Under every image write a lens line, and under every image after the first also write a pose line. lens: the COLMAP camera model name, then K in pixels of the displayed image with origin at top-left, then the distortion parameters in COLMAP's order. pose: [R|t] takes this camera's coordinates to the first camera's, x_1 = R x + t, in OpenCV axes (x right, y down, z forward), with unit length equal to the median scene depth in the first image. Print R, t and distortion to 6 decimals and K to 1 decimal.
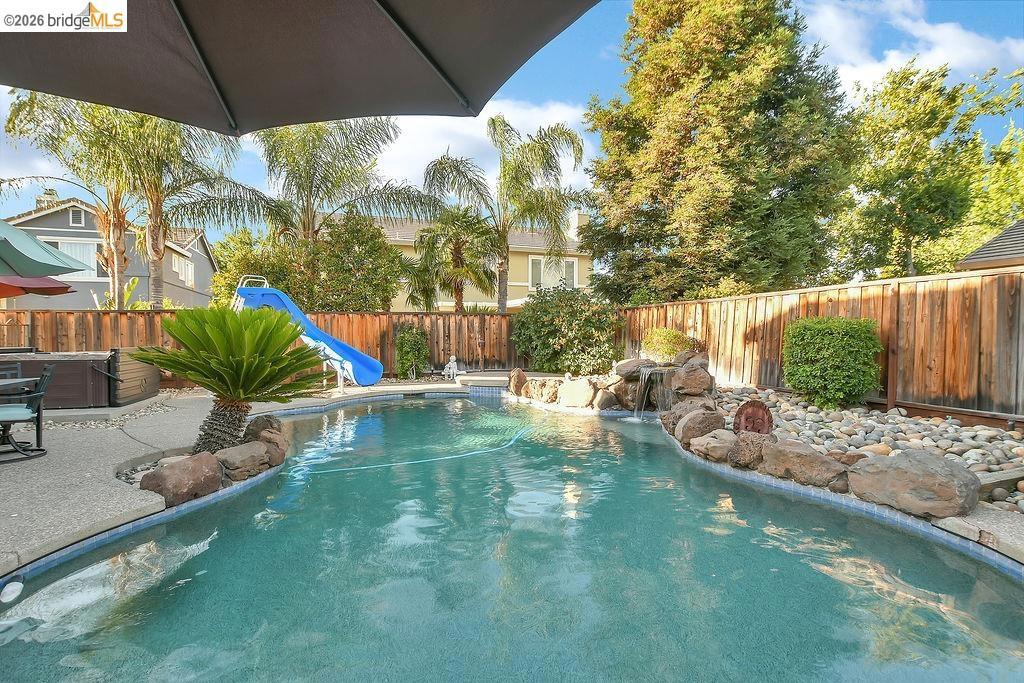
lens RADIAL K [[480.5, 0, 506.9], [0, 480.5, 343.3], [0, 0, 1]] dist [-0.028231, 0.001286]
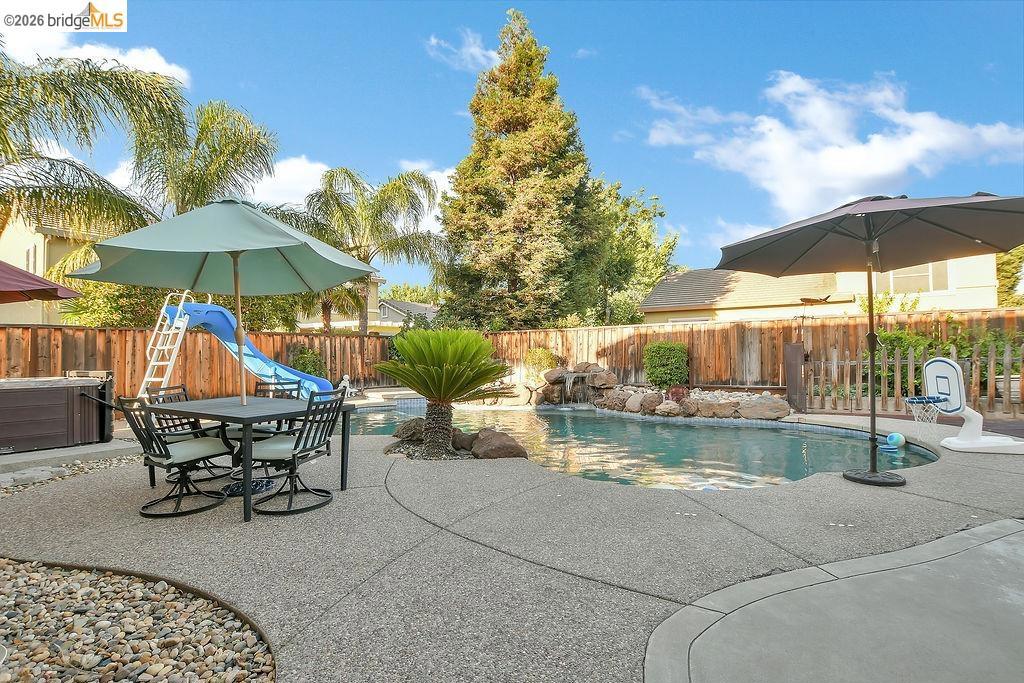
lens RADIAL K [[480.5, 0, 506.9], [0, 480.5, 343.3], [0, 0, 1]] dist [-0.028231, 0.001286]
pose [[0.799997, 0.005654, 0.599977, -0.518748], [0.021827, 0.999019, -0.038518, 0.005563], [-0.599606, 0.043910, 0.799090, -0.064135]]
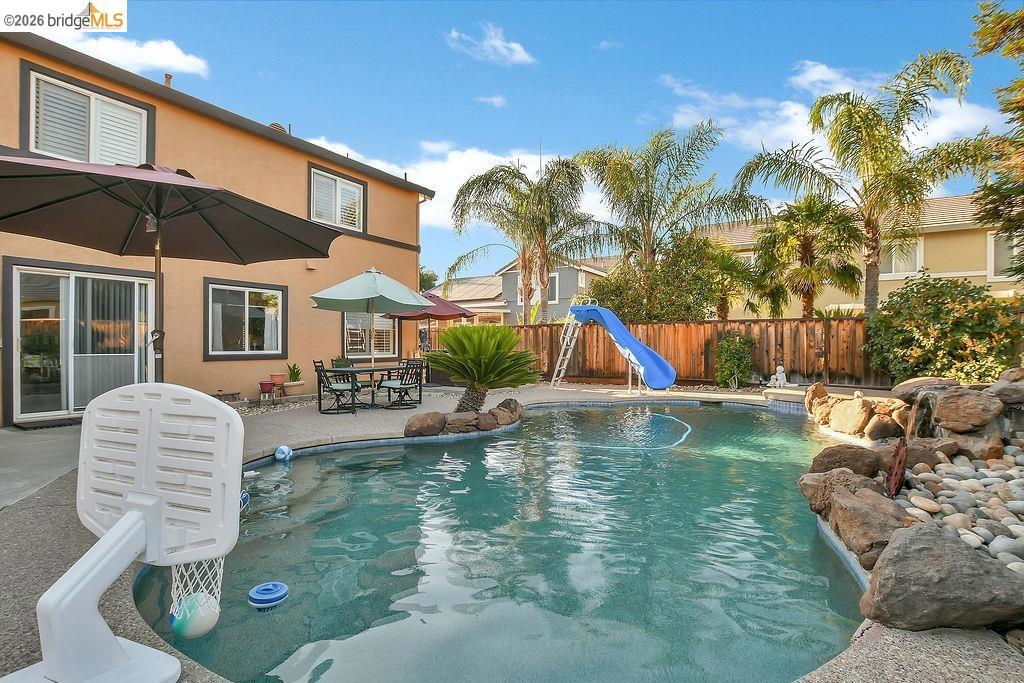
lens RADIAL K [[480.5, 0, 506.9], [0, 480.5, 343.3], [0, 0, 1]] dist [-0.028231, 0.001286]
pose [[0.619475, 0.004705, -0.785002, 0.306357], [-0.018013, 0.999804, -0.008222, -0.000897], [0.784810, 0.019234, 0.619438, 0.040560]]
